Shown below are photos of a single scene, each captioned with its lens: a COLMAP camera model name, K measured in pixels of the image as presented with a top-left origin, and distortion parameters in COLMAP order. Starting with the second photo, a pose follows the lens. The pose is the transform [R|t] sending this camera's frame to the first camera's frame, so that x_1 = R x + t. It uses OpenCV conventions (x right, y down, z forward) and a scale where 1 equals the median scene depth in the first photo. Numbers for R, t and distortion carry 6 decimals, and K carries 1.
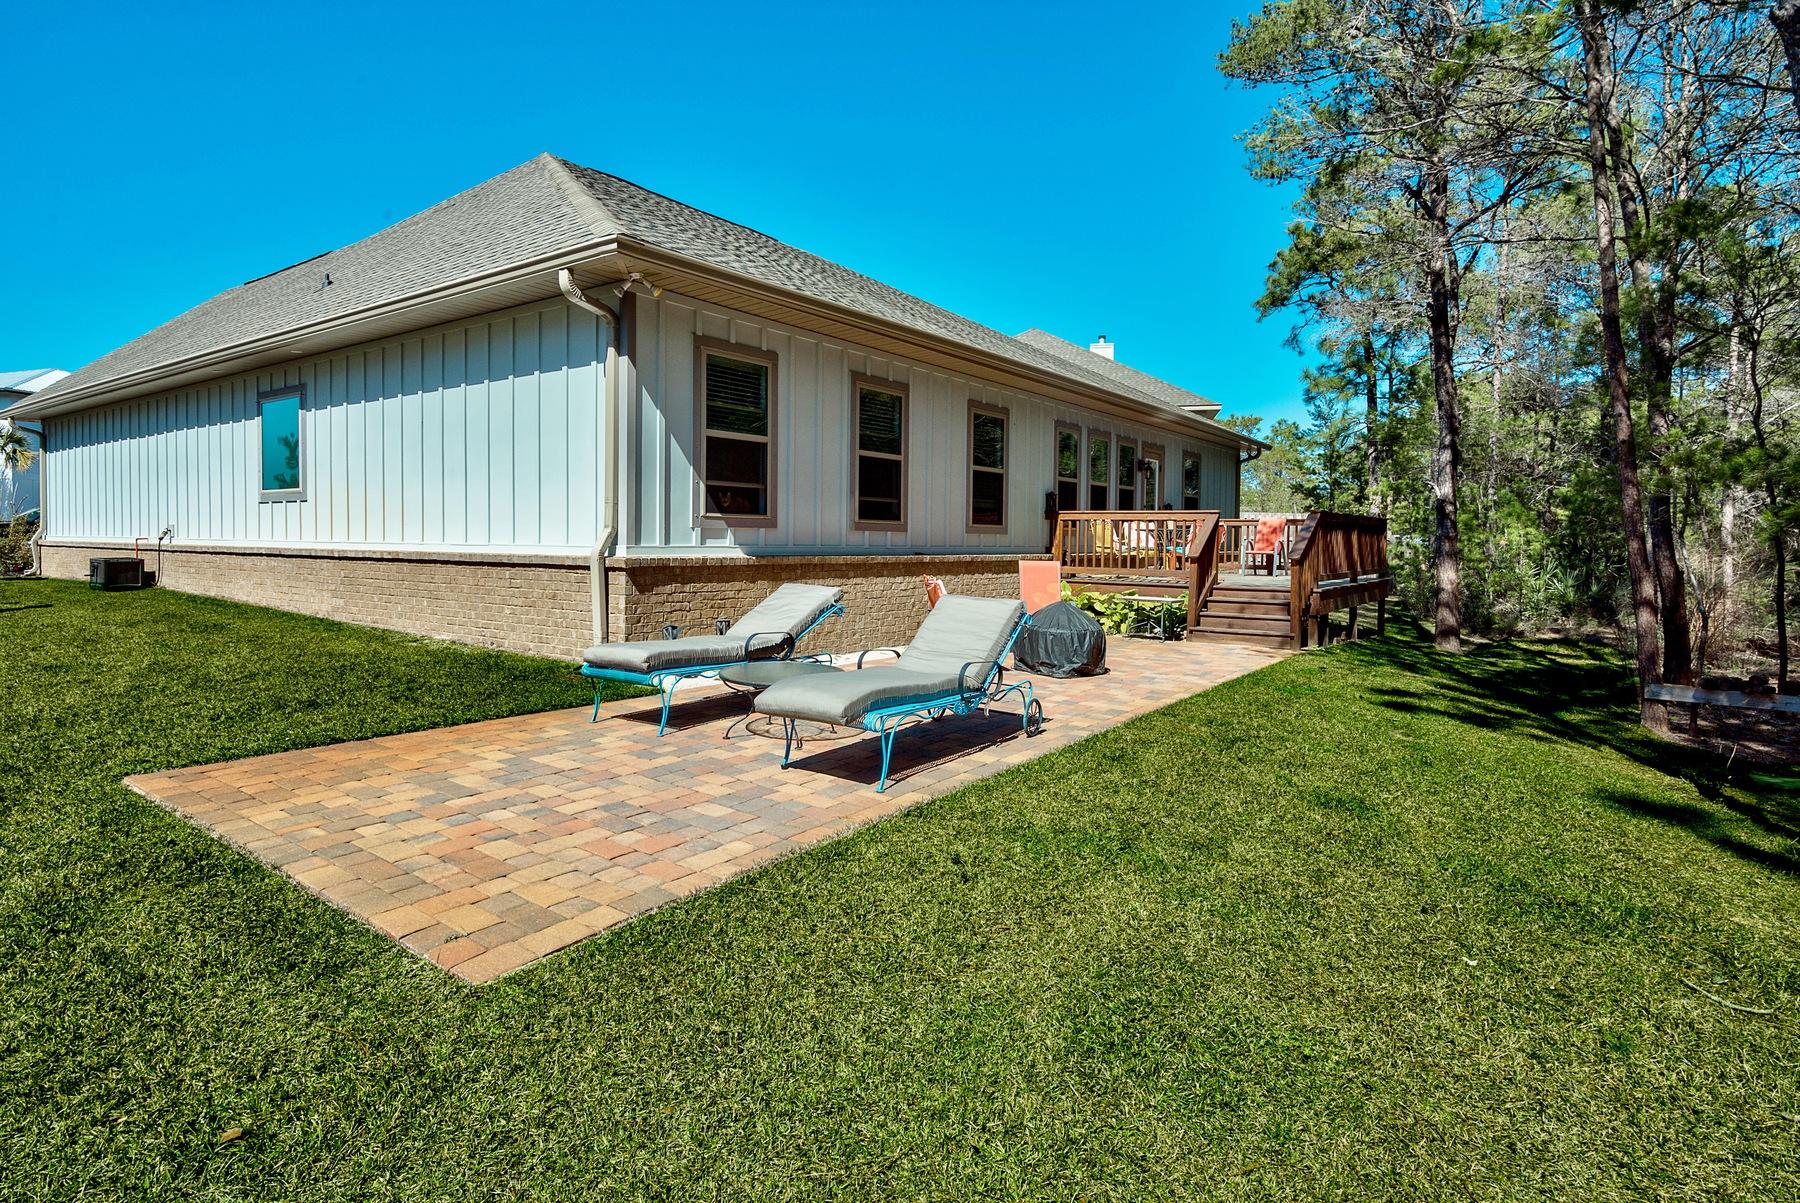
lens RADIAL K [[932.0, 0, 900.0], [0, 932.0, 601.5], [0, 0, 1]] dist [0.014117, -0.000188]
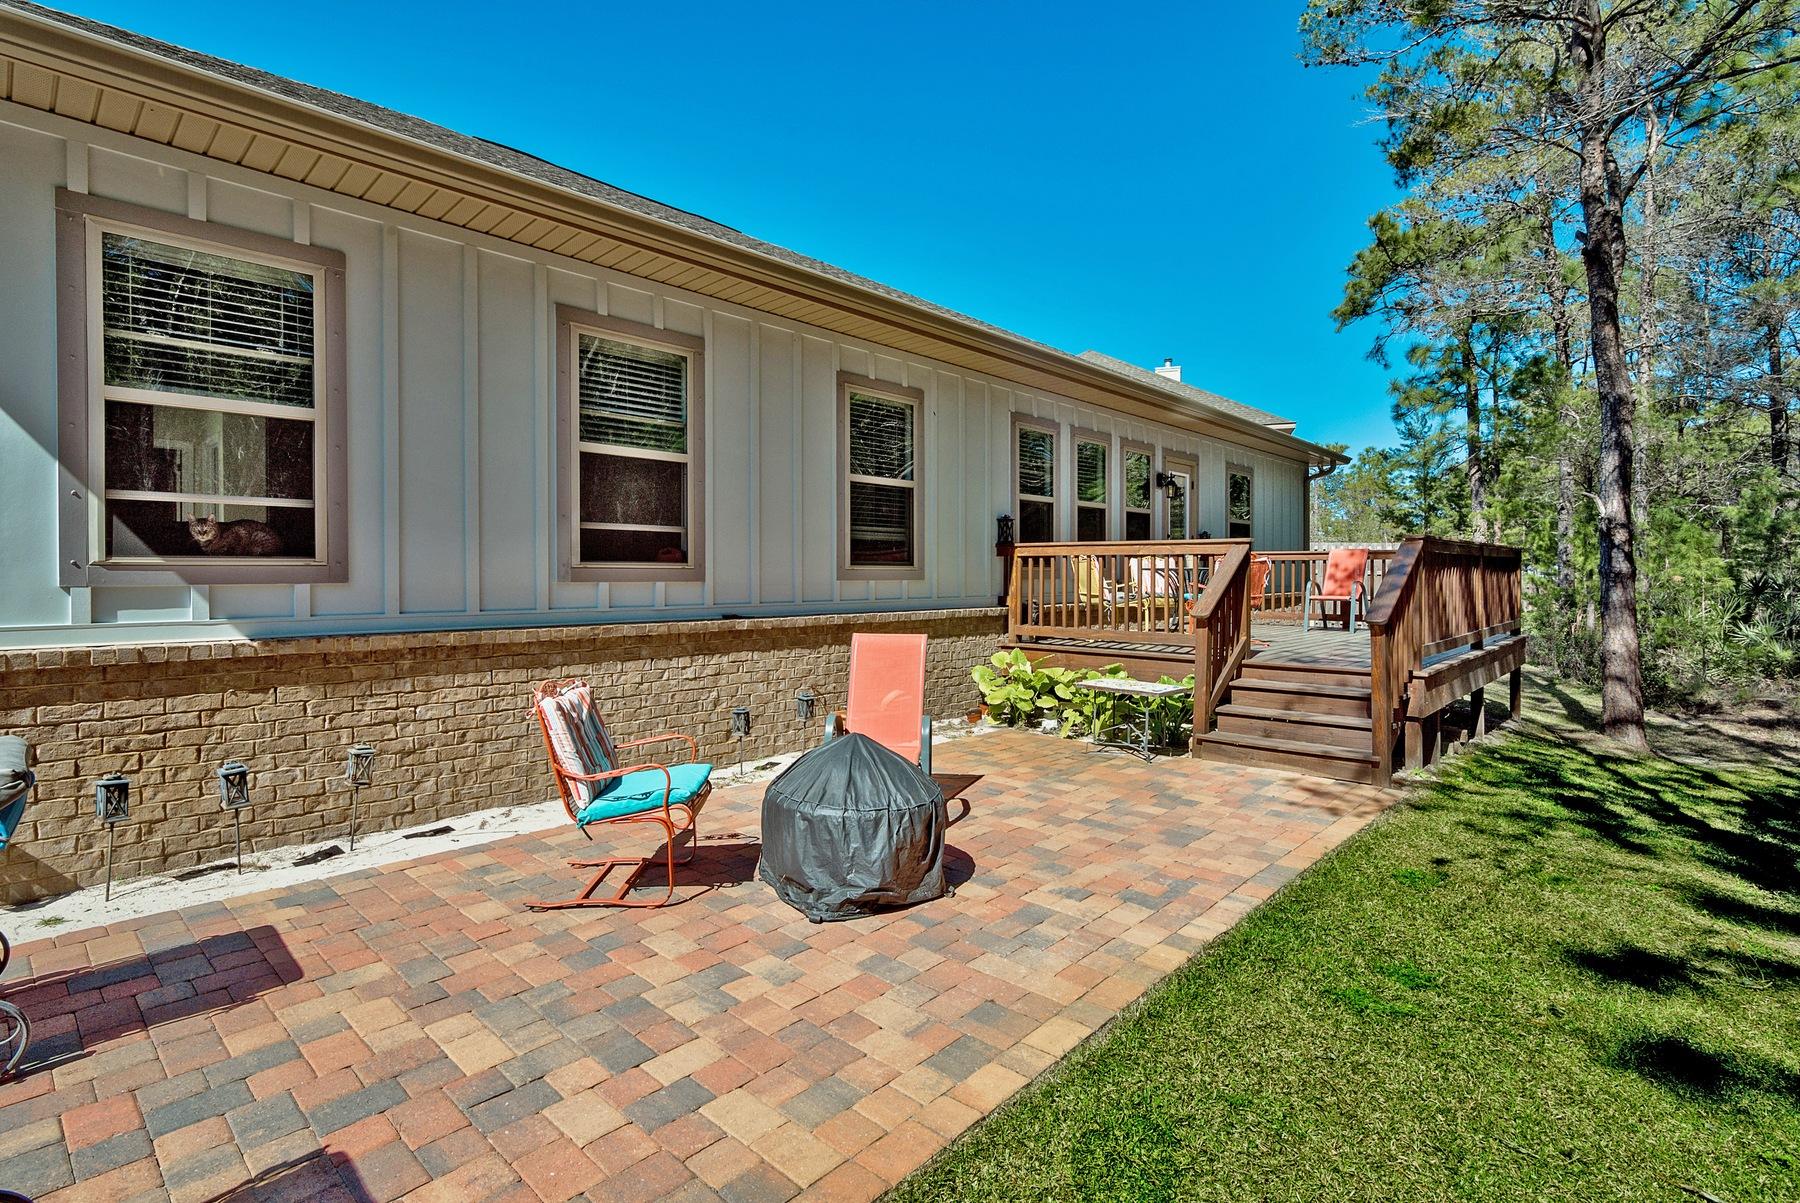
lens RADIAL K [[880.4, 0, 906.3], [0, 880.4, 605.3], [0, 0, 1]] dist [-0.000335, 0.000001]
pose [[0.994947, -0.006958, -0.100158, 0.140804], [0.003965, 0.999540, -0.030058, -0.030032], [0.100321, 0.029509, 0.994517, 0.323313]]
